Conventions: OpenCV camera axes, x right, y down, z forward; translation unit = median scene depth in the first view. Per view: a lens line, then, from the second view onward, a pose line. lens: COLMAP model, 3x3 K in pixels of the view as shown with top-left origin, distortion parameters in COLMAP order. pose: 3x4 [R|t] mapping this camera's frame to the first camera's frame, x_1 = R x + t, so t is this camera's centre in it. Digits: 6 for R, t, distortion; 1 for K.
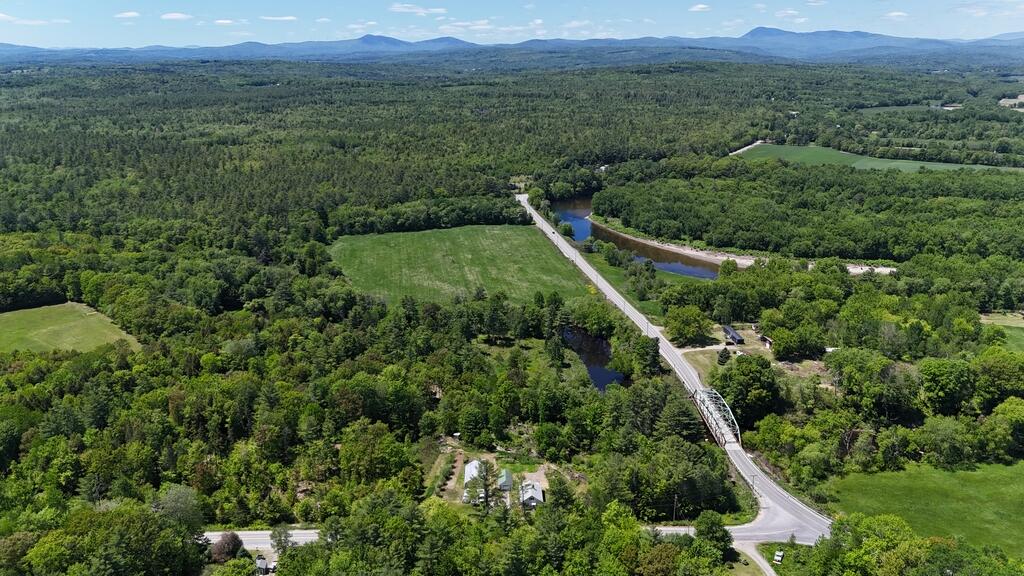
lens RADIAL K [[754.6, 0, 514.6], [0, 754.6, 283.9], [0, 0, 1]] dist [0.084821, -0.098736]
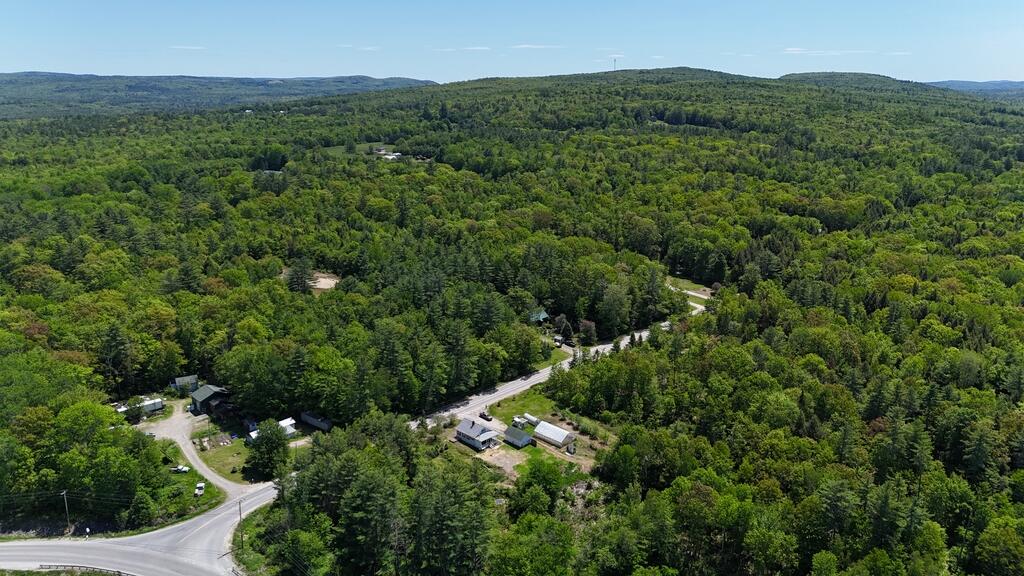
lens RADIAL K [[753.4, 0, 513.5], [0, 753.4, 279.4], [0, 0, 1]] dist [0.085243, -0.096064]
pose [[-0.738506, 0.177721, -0.650403, 0.501503], [-0.185552, 0.873819, 0.449456, -0.278890], [0.648213, 0.452609, -0.612344, 1.367162]]
